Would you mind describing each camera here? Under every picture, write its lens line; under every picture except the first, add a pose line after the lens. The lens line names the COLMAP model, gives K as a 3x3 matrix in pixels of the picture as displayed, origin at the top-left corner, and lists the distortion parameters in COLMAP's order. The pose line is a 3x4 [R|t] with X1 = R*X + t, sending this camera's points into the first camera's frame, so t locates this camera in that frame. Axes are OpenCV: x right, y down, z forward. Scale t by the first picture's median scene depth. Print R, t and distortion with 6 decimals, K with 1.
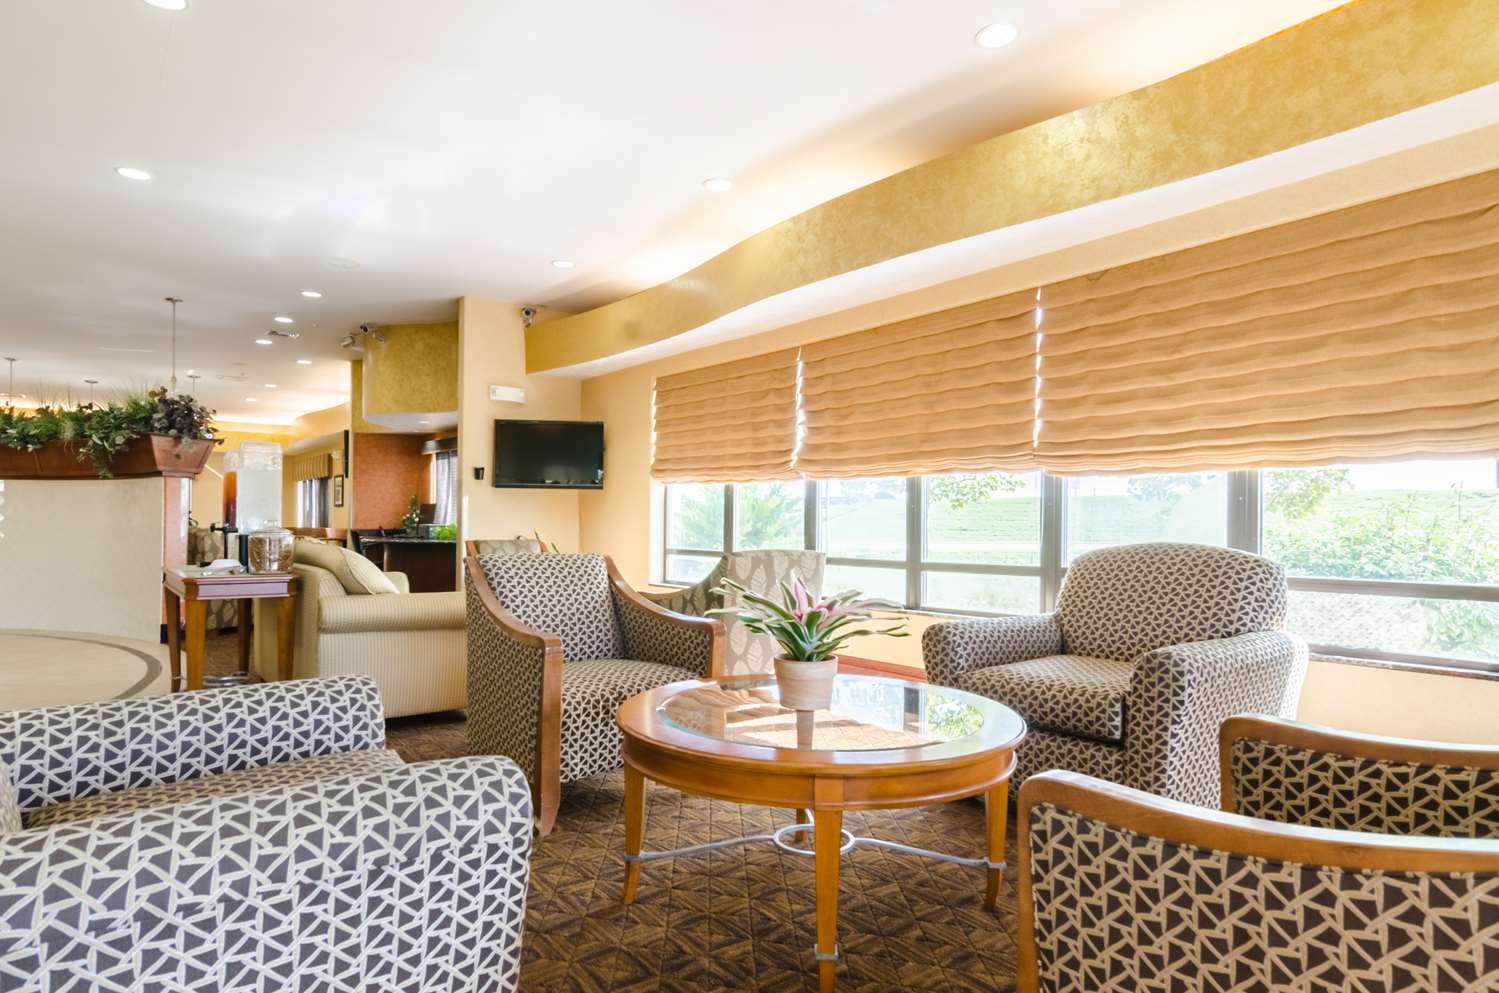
lens RADIAL K [[820.1, 0, 748.2], [0, 820.1, 528.6], [0, 0, 1]] dist [-0.002779, 0.001738]
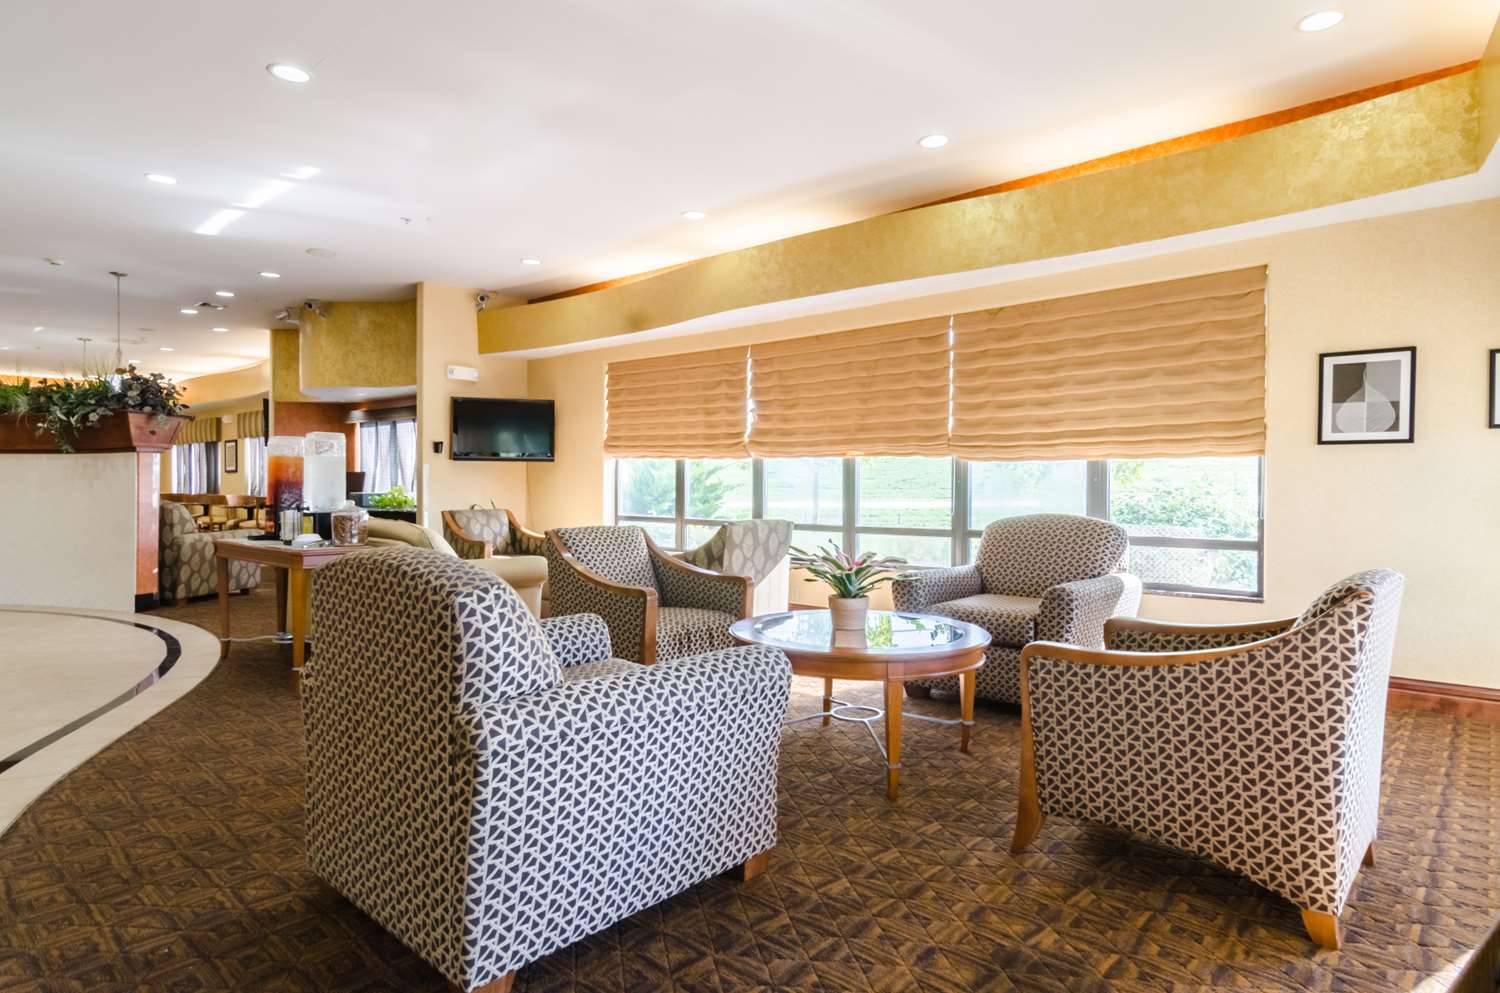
lens RADIAL K [[841.3, 0, 750.0], [0, 841.3, 496.5], [0, 0, 1]] dist [0.000076, -0.000316]
pose [[0.983995, -0.006597, 0.178075, -0.202703], [0.004188, 0.999895, 0.013900, -0.026962], [-0.178148, -0.012932, 0.983919, -0.265719]]
